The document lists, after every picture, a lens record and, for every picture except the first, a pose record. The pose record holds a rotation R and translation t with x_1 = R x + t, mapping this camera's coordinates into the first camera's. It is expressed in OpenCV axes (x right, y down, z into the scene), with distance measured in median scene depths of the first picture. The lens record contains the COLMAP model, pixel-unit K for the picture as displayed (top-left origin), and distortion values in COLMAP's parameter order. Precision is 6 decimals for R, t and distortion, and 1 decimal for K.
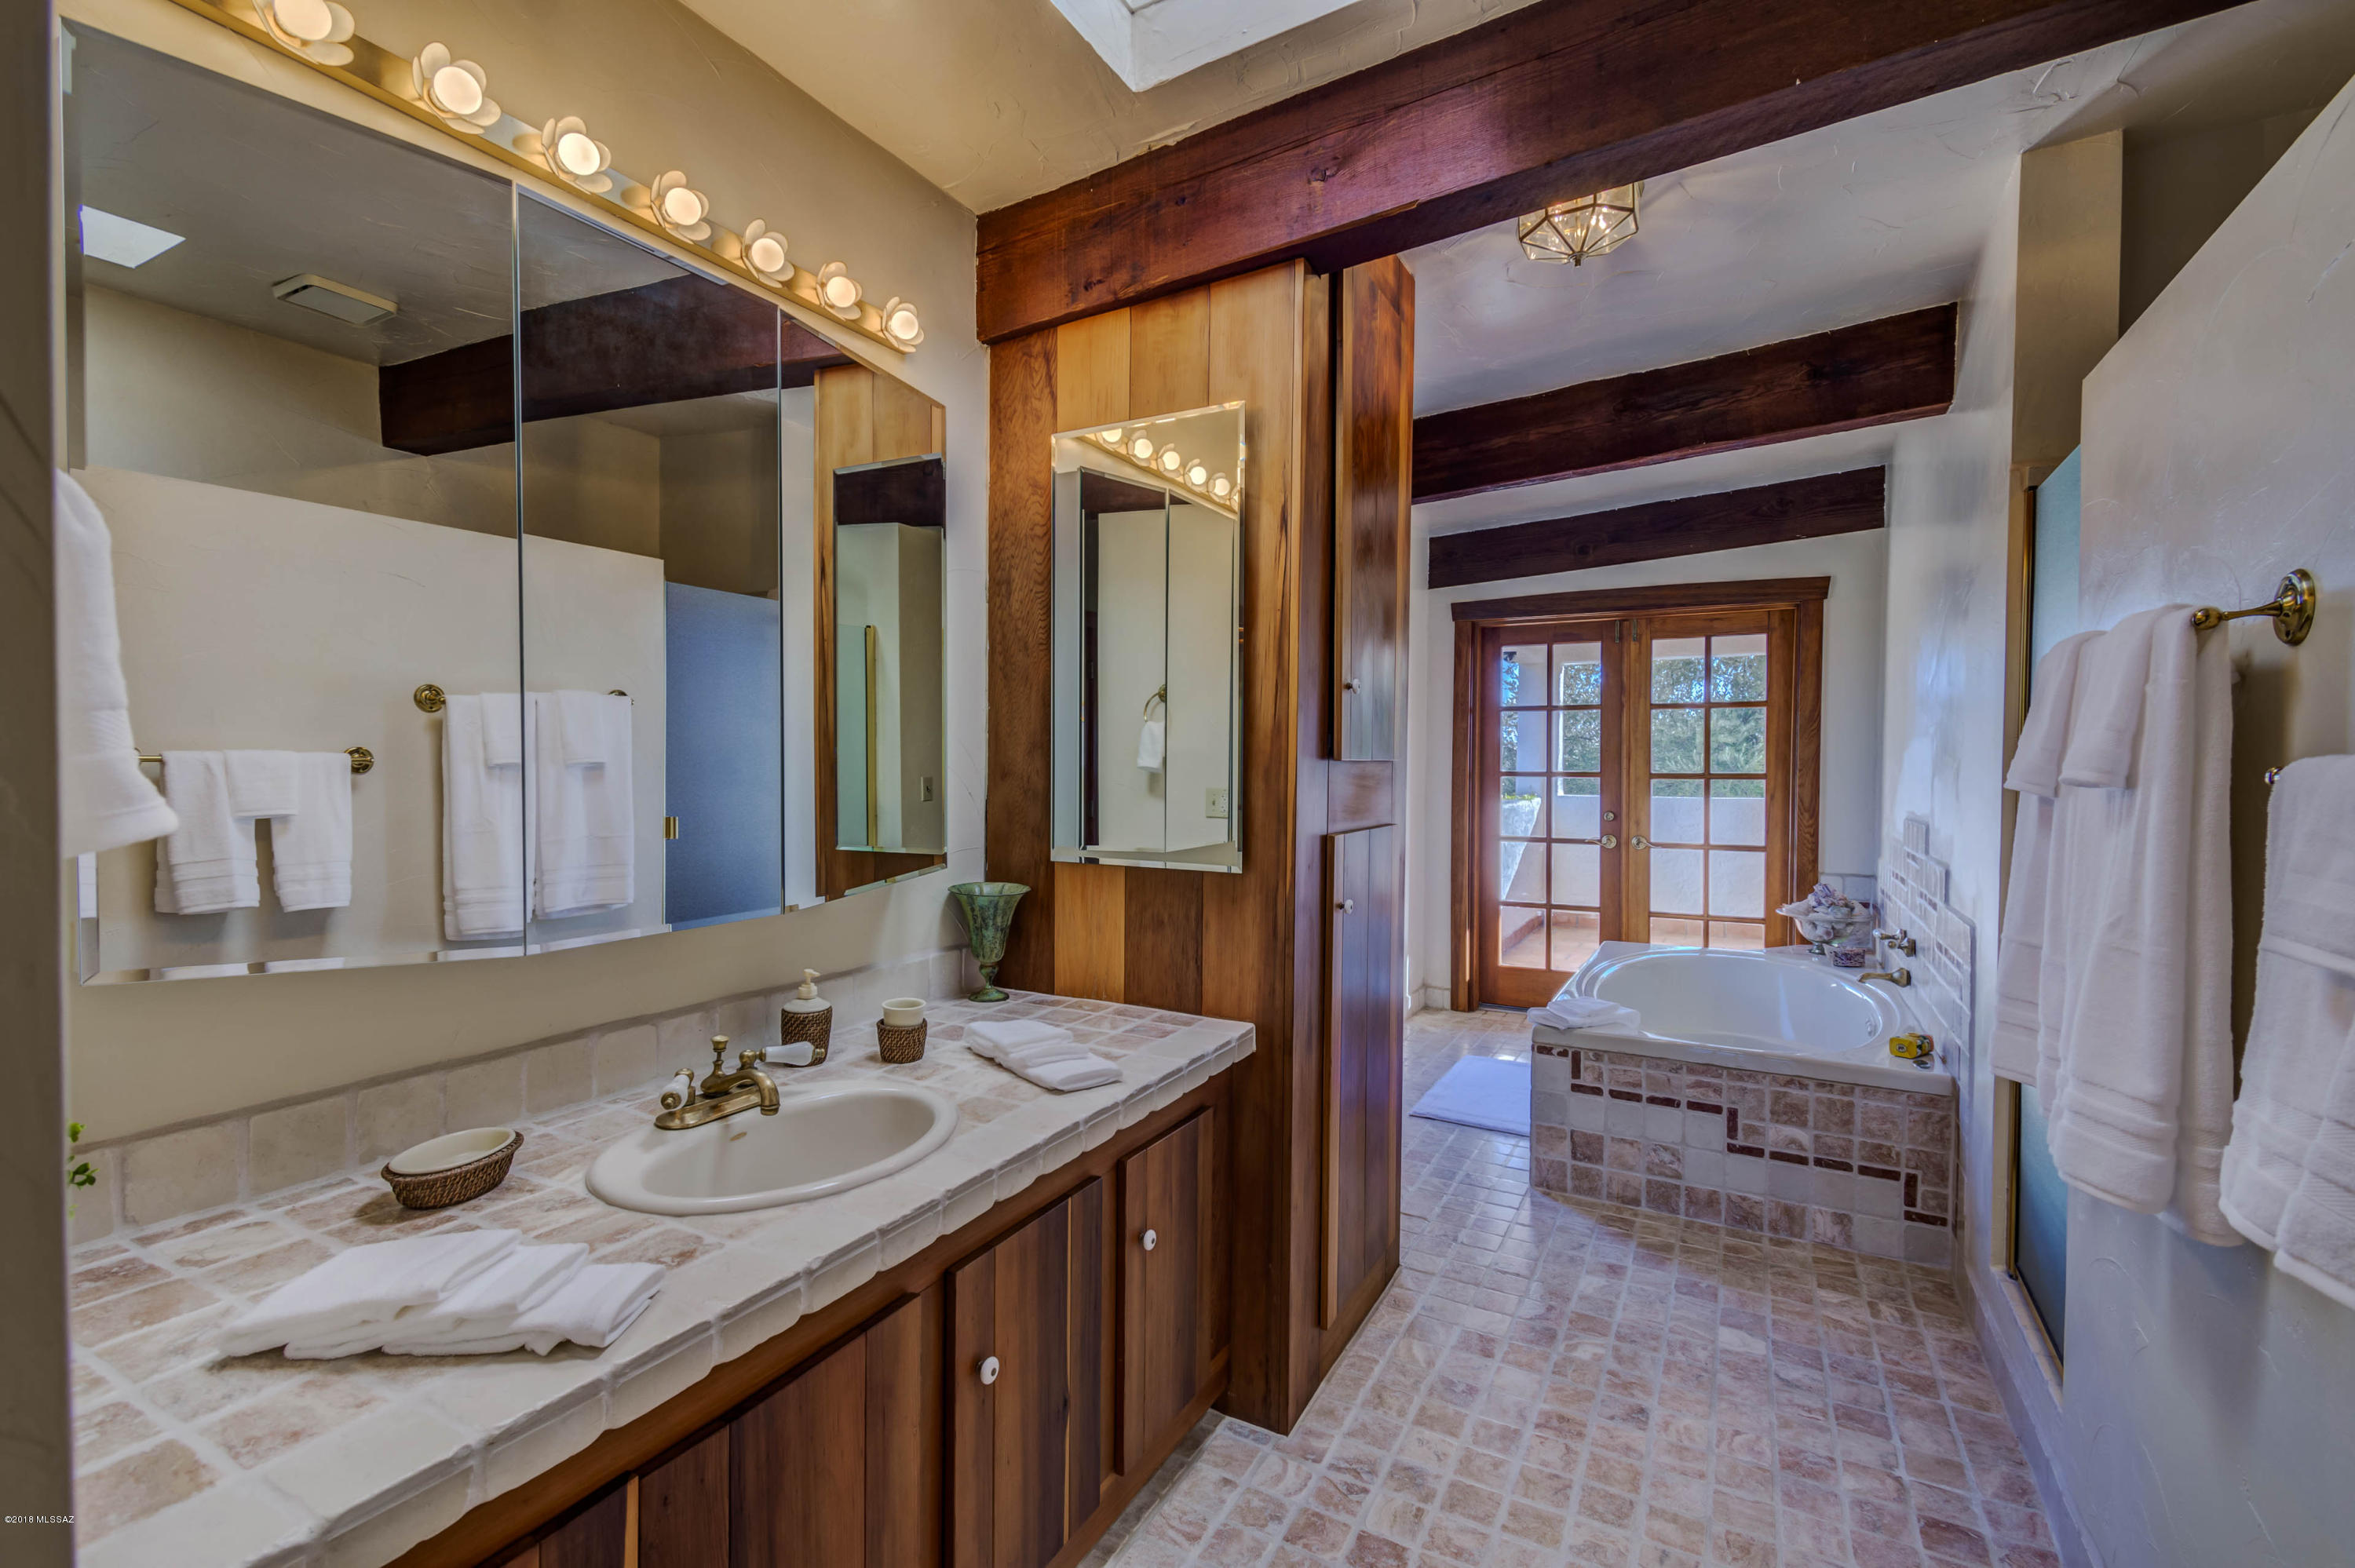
lens RADIAL K [[1045.3, 0, 1183.2], [0, 1045.3, 786.3], [0, 0, 1]] dist [0.025650, -0.010501]
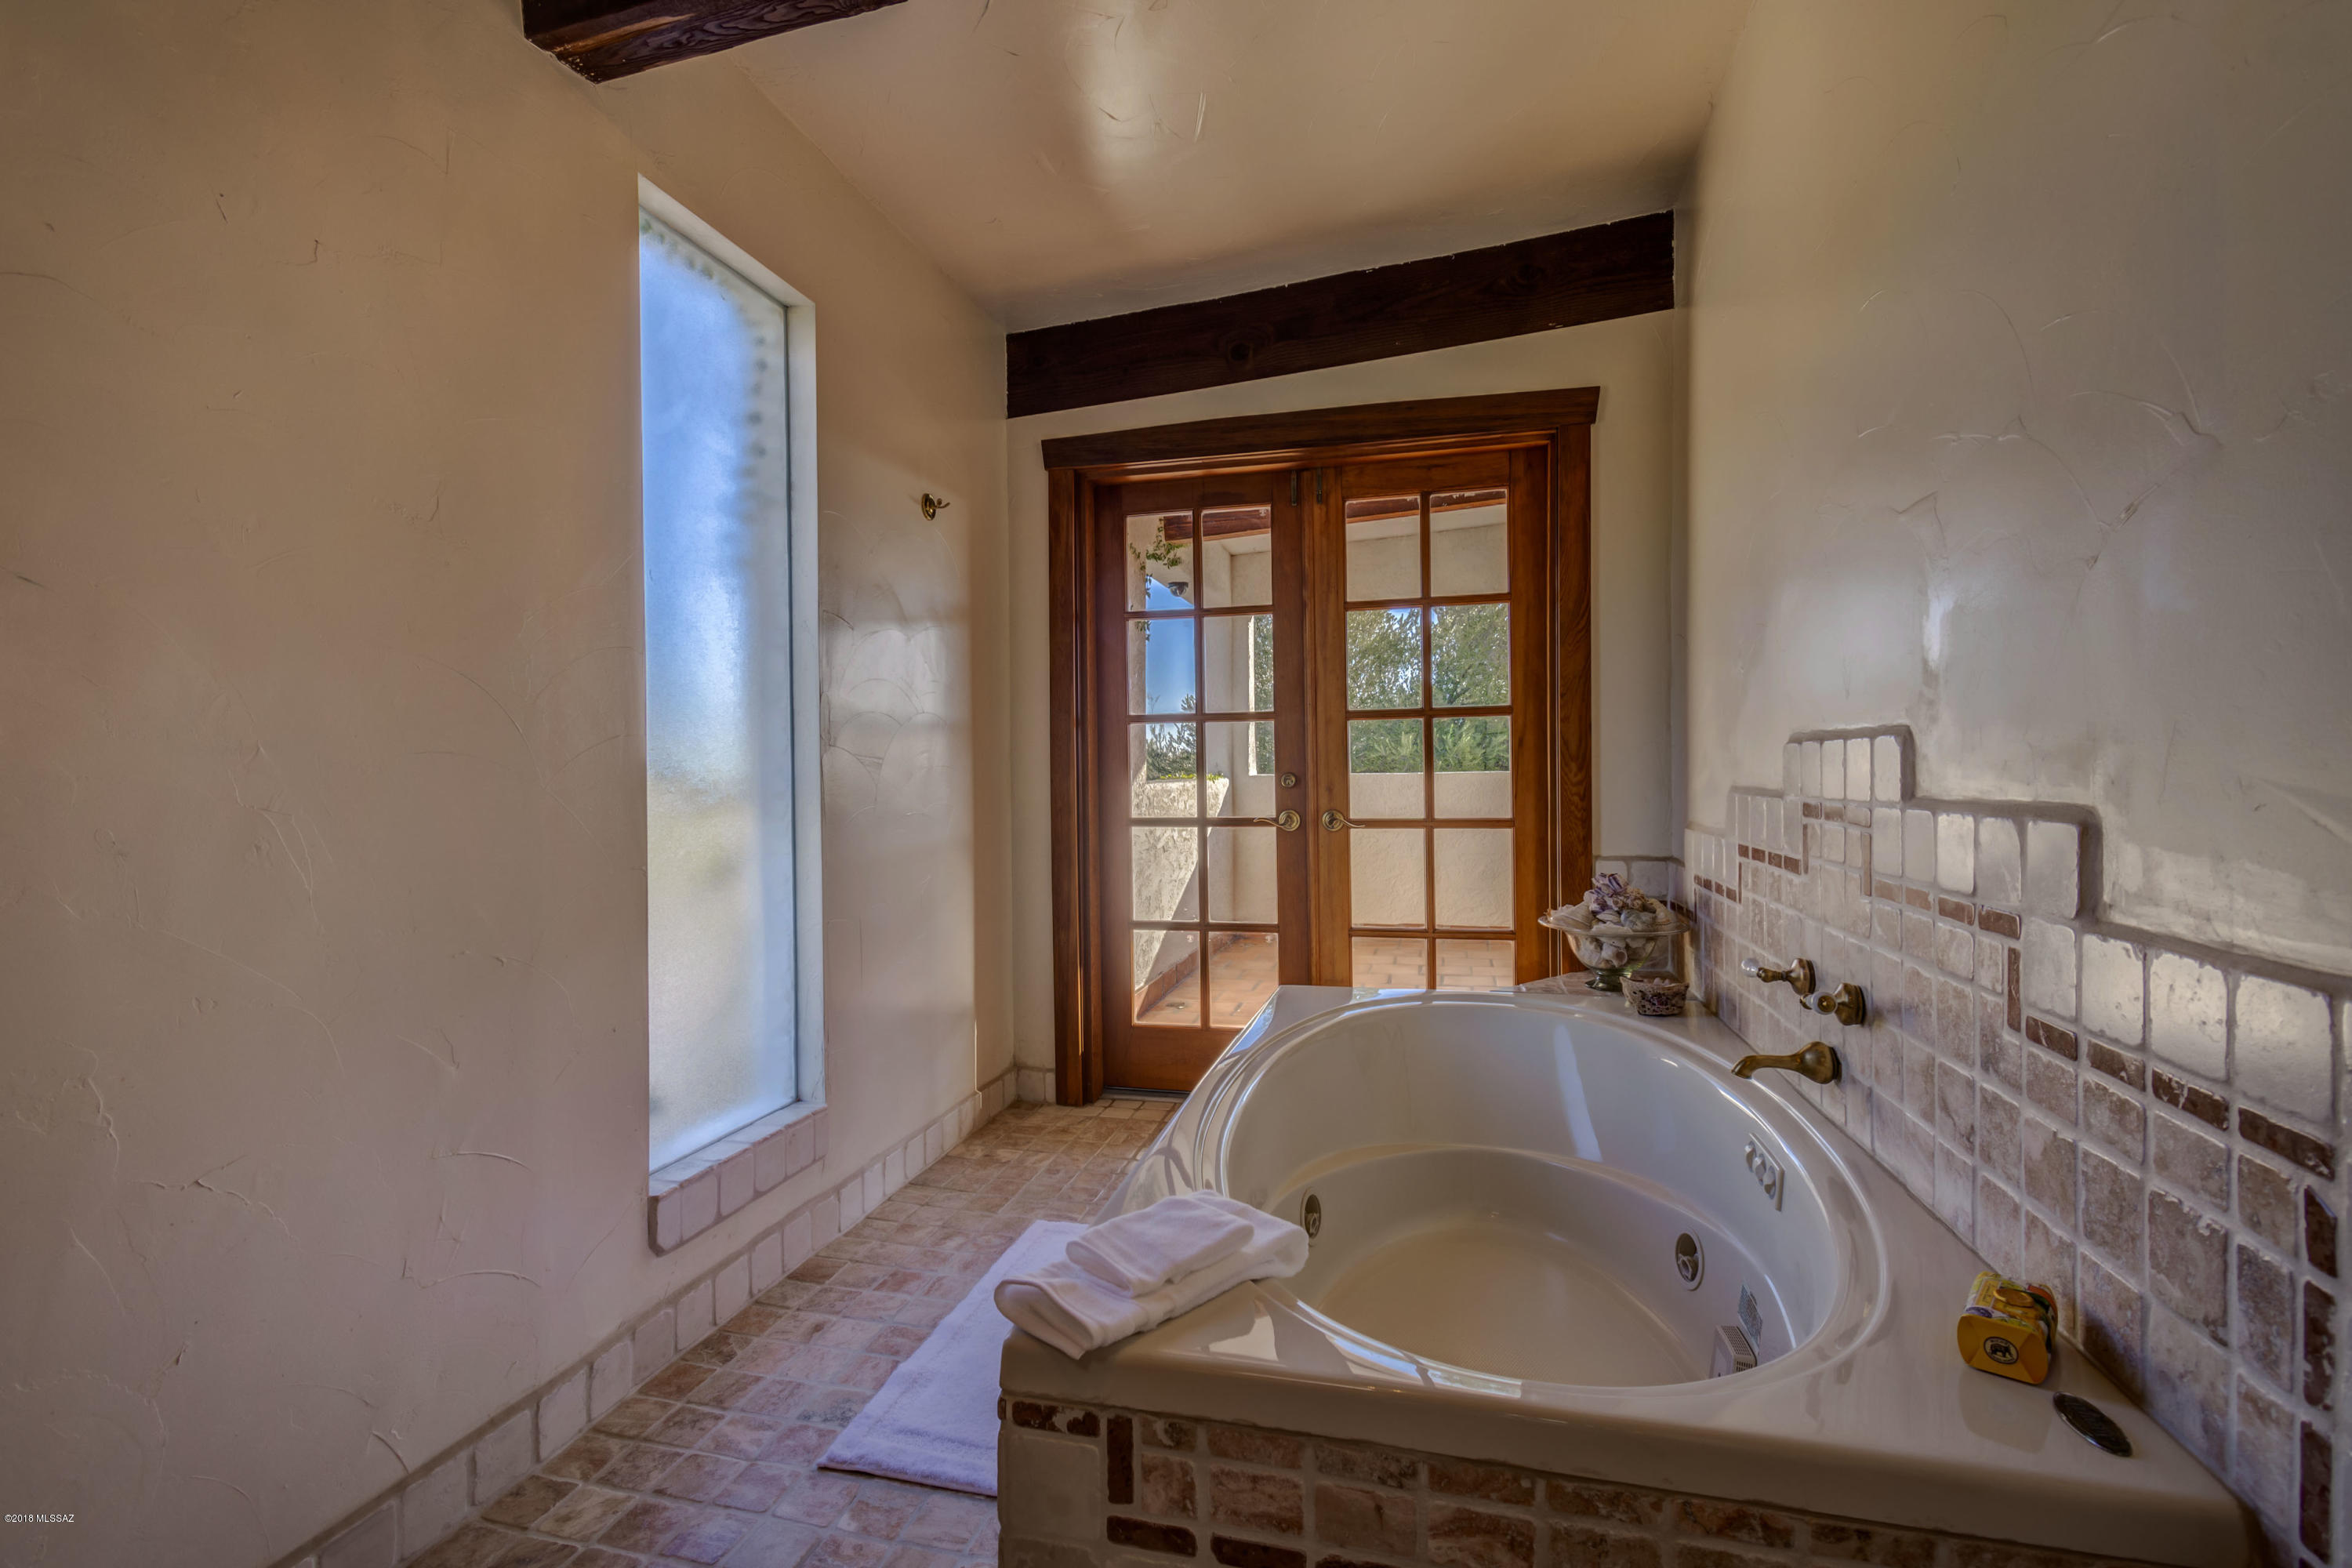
lens RADIAL K [[1044.1, 0, 1181.7], [0, 1044.1, 786.3], [0, 0, 1]] dist [0.025650, -0.010501]
pose [[0.969817, -0.020287, 0.242987, 0.199439], [0.022108, 0.999744, -0.004771, 0.035445], [-0.242828, 0.009999, 0.970018, 0.424024]]
